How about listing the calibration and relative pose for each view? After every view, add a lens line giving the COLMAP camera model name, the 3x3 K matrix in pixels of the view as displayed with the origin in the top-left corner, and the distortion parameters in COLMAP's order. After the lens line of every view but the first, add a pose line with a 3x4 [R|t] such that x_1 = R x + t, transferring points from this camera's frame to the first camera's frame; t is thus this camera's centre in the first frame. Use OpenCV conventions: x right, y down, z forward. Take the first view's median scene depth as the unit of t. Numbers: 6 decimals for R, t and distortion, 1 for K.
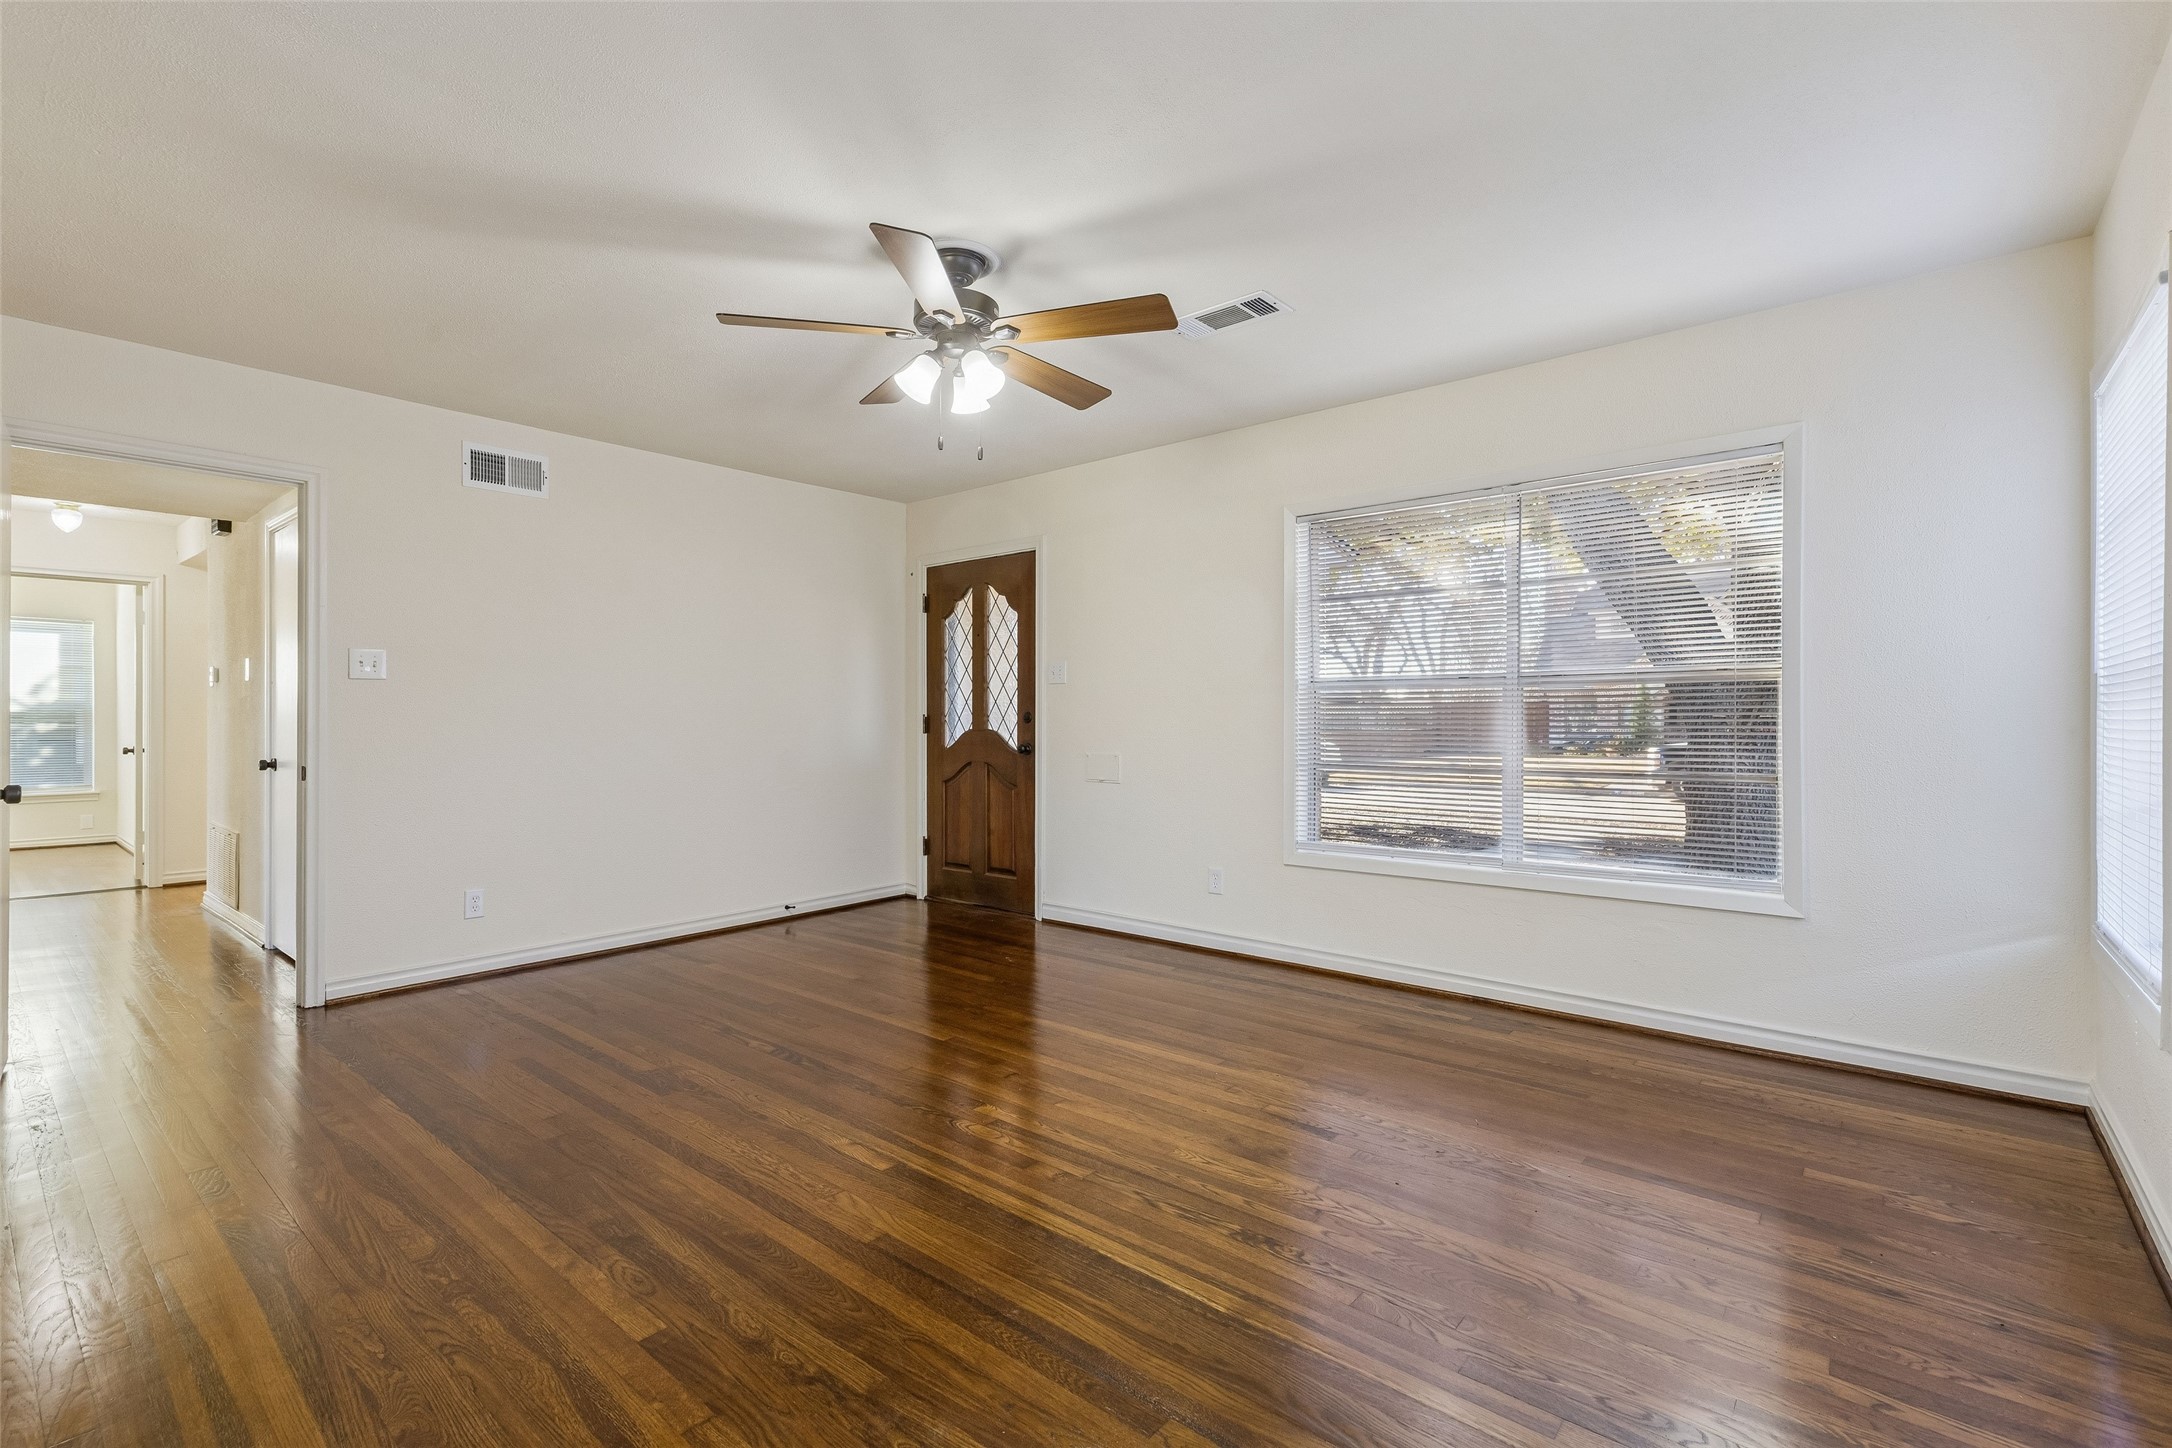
lens RADIAL K [[974.9, 0, 1070.0], [0, 974.9, 720.9], [0, 0, 1]] dist [0.006349, -0.001386]
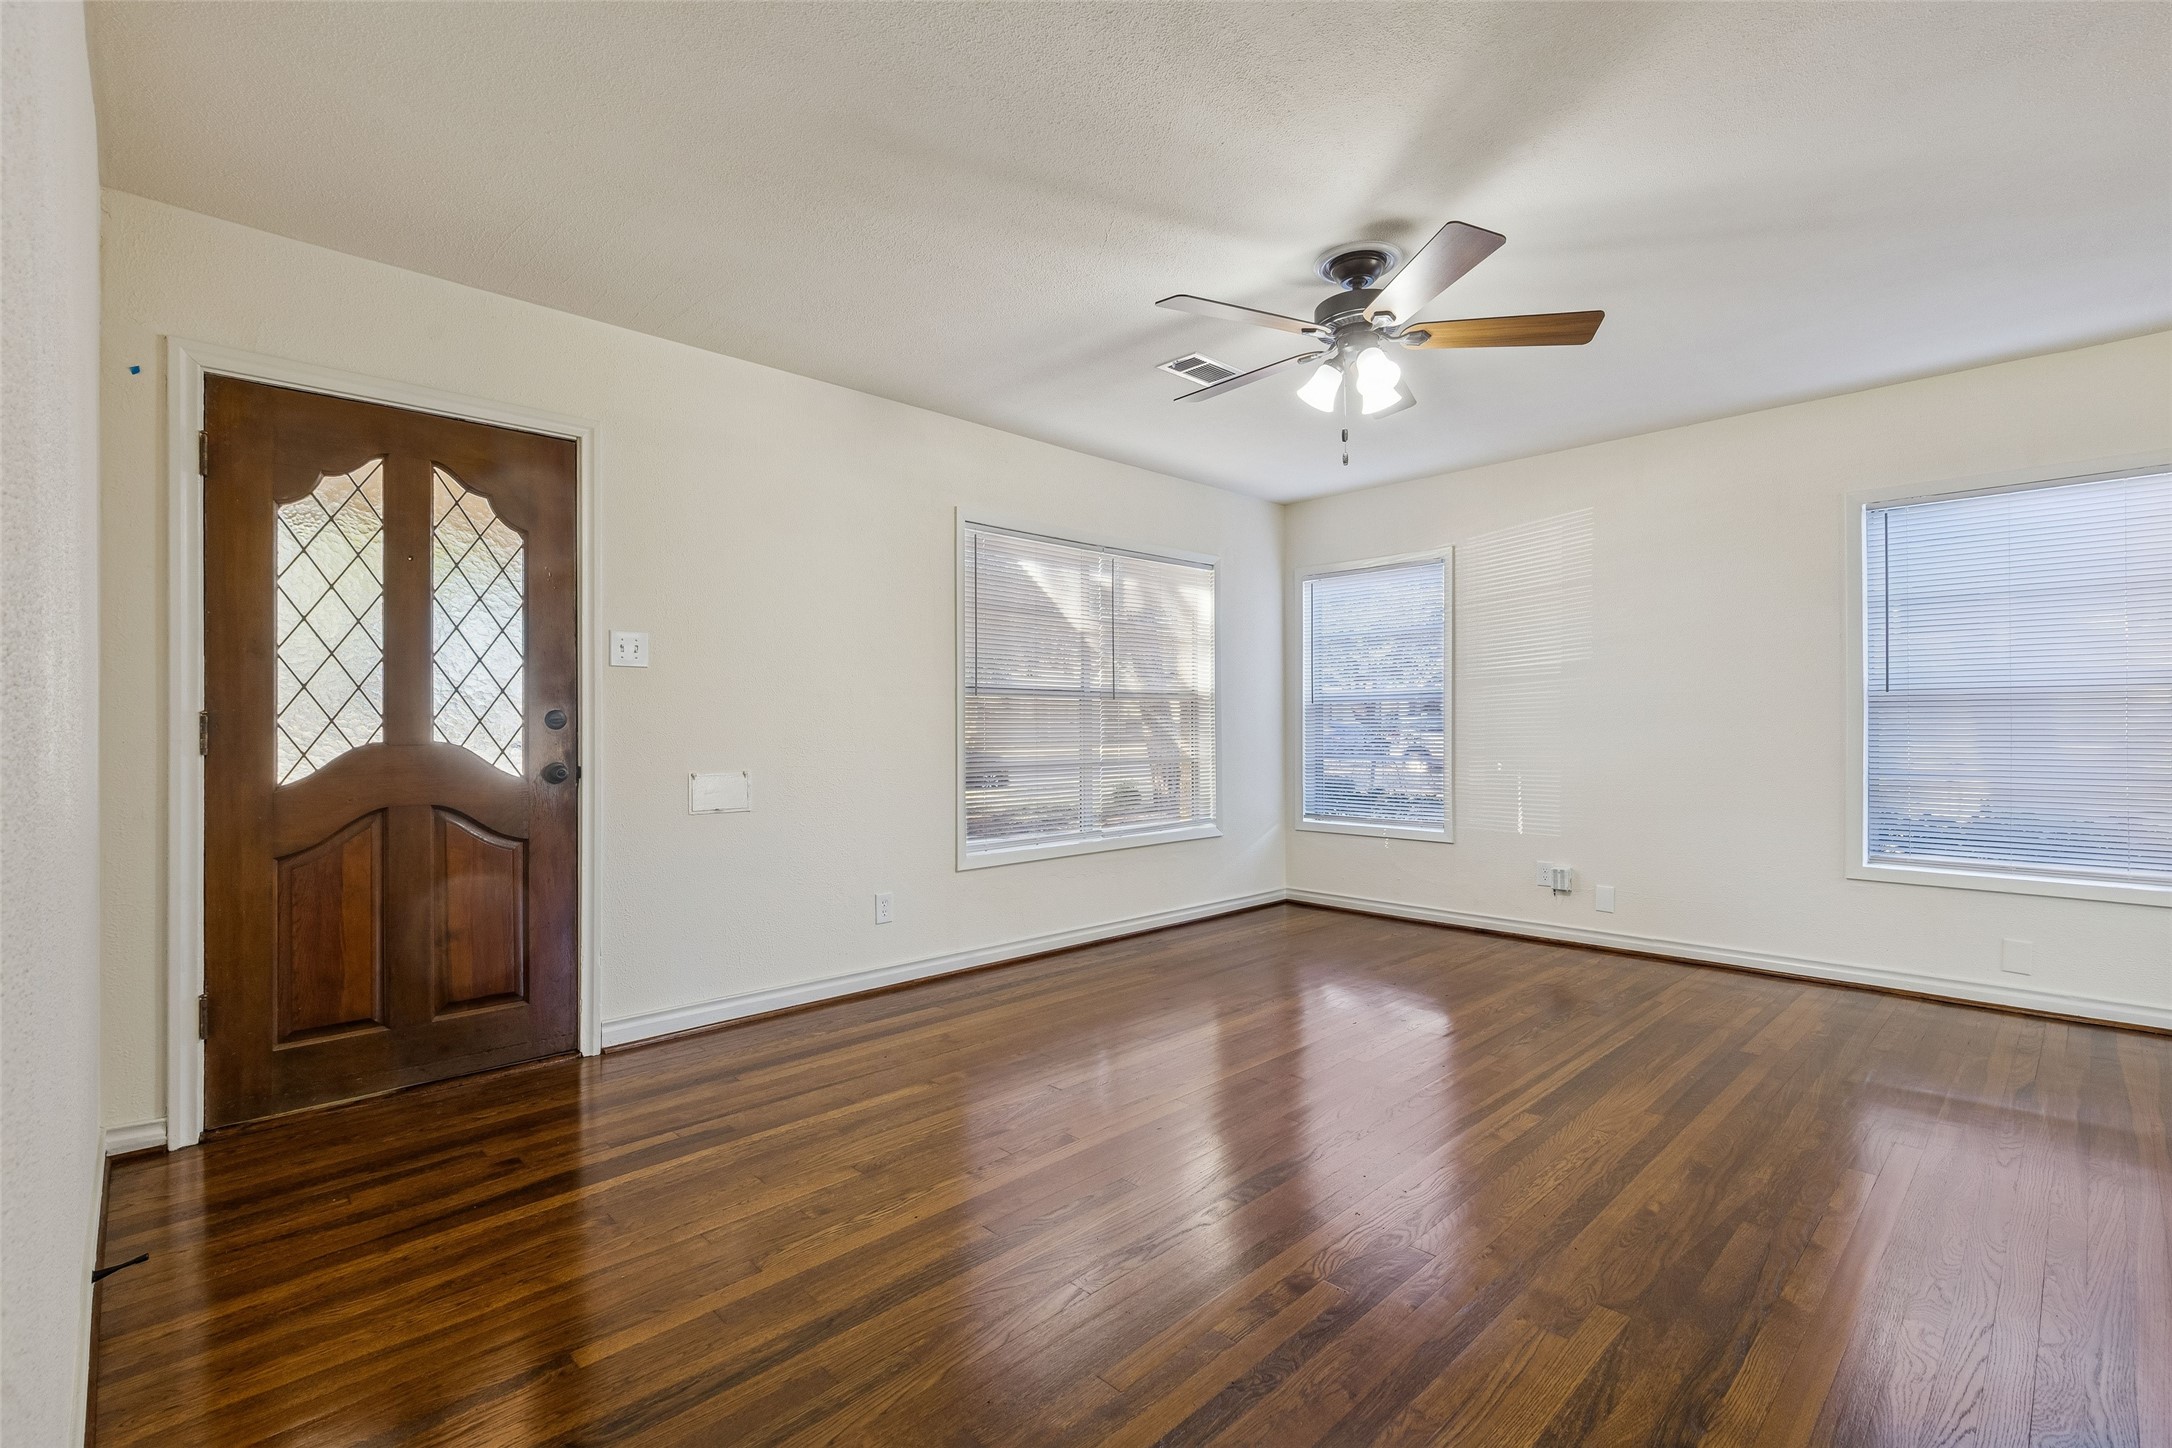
lens RADIAL K [[974.9, 0, 1092.8], [0, 974.9, 726.9], [0, 0, 1]] dist [0.006349, -0.001386]
pose [[0.082864, 0.001720, 0.996559, -0.593719], [0.003919, 0.999990, -0.002052, 0.003279], [-0.996553, 0.004076, 0.082856, 0.619790]]
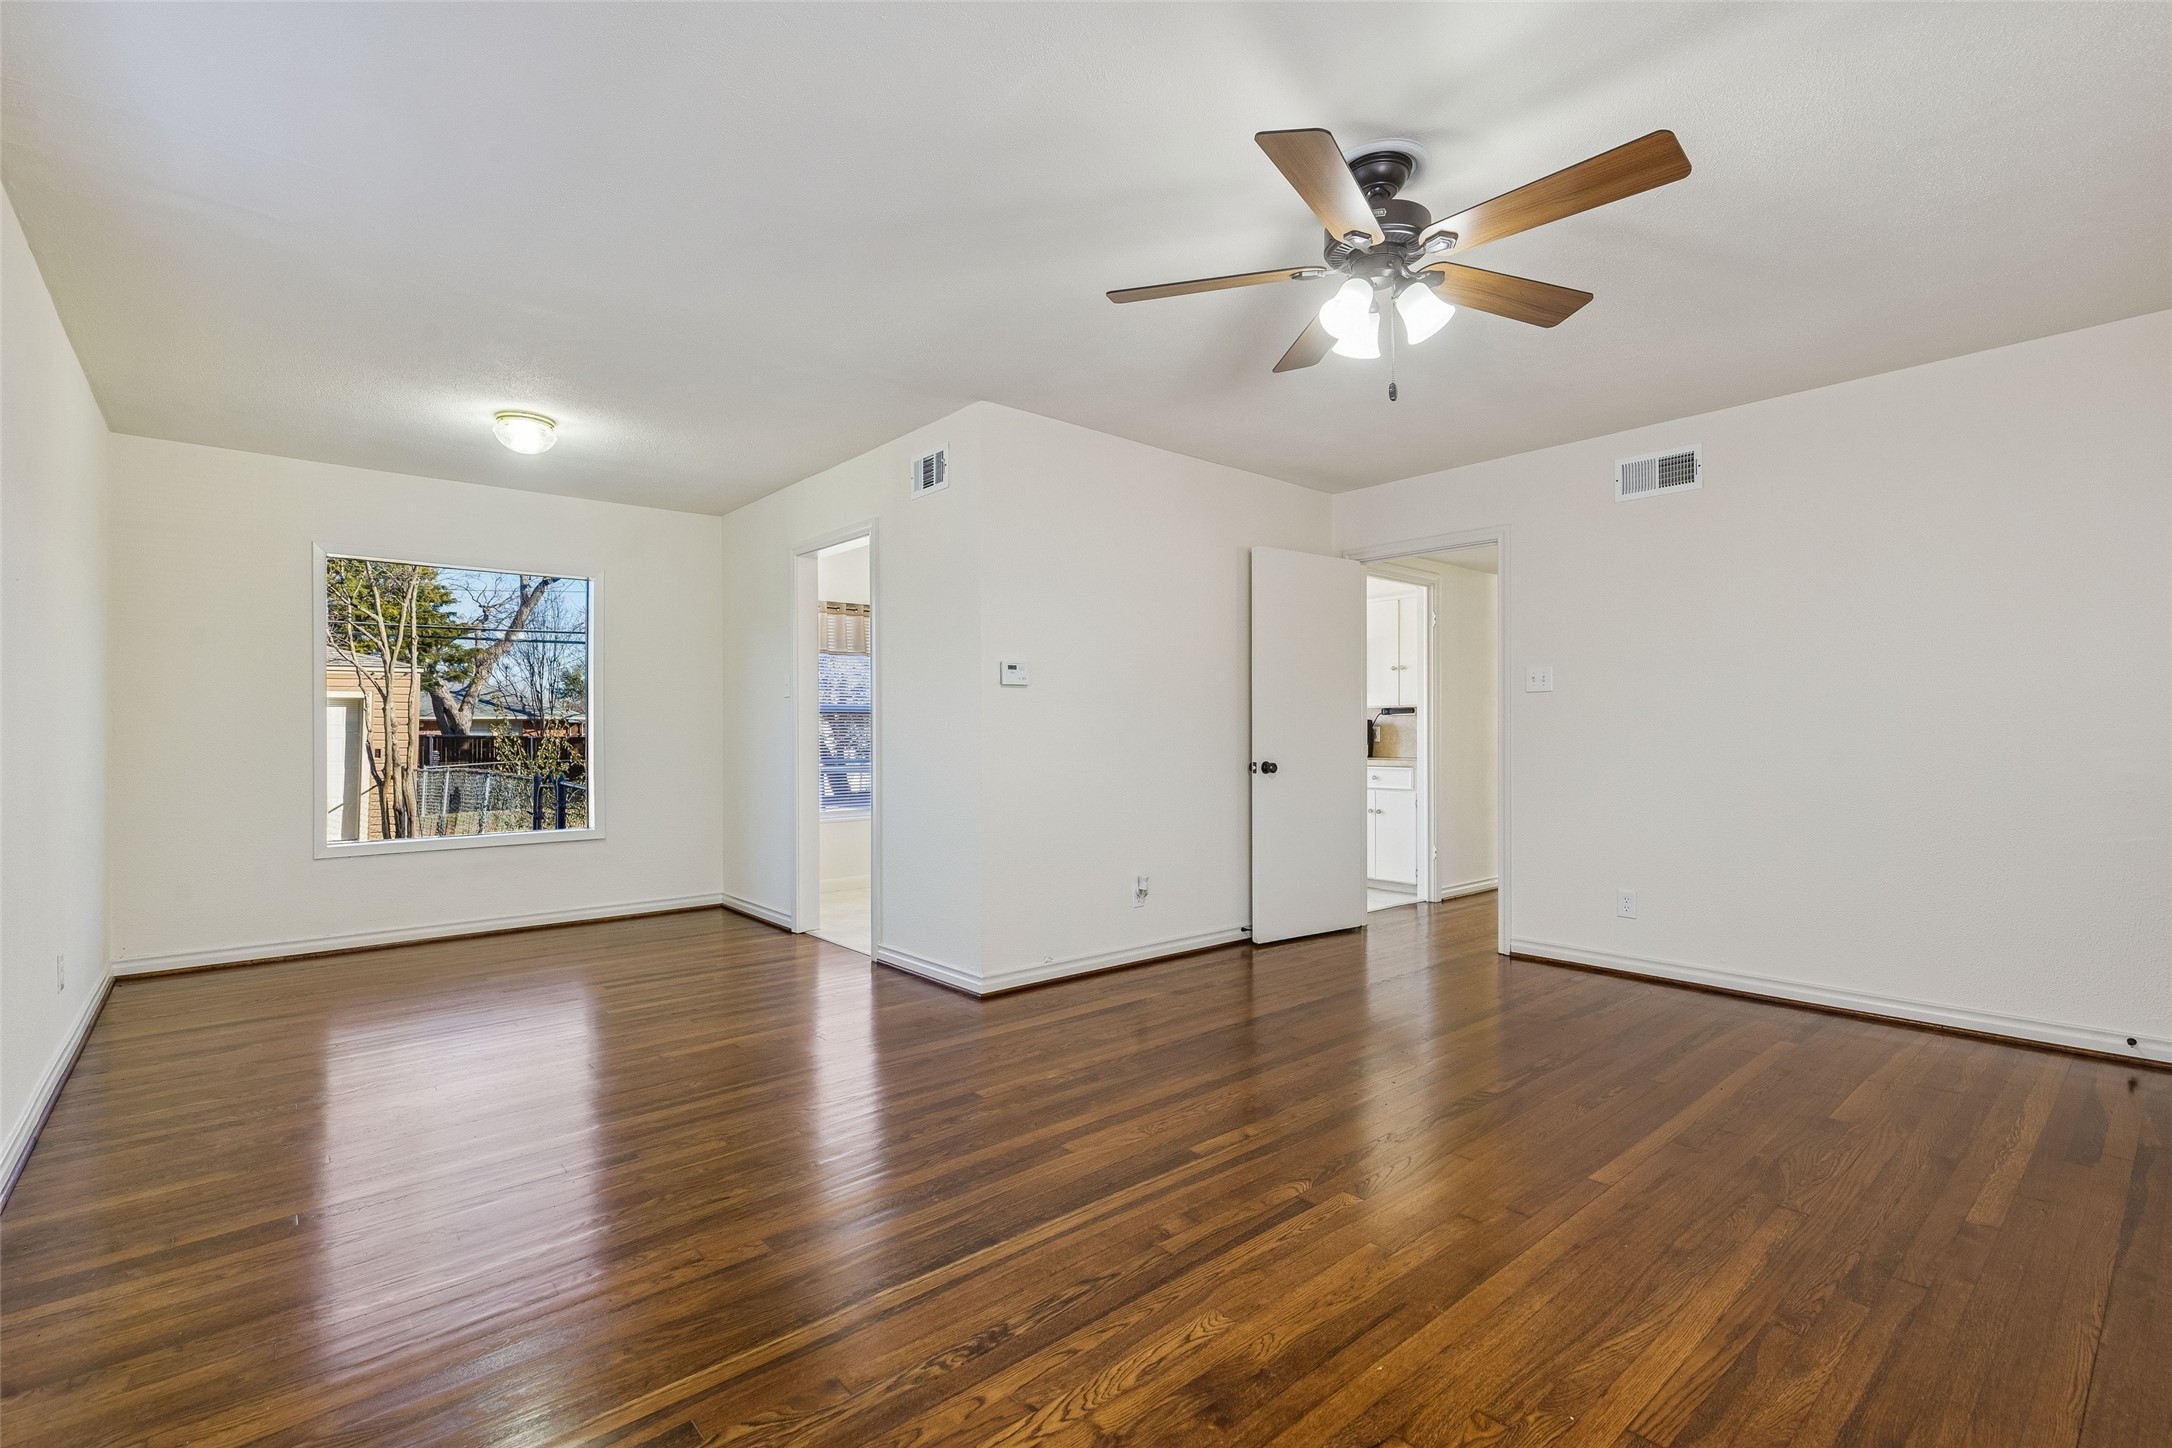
lens RADIAL K [[974.9, 0, 1085.3], [0, 974.9, 724.5], [0, 0, 1]] dist [0.006349, -0.001386]
pose [[-0.145664, -0.002004, -0.989332, 0.384260], [0.002945, 0.999993, -0.002459, -0.001219], [0.989330, -0.003272, -0.145657, 0.454937]]
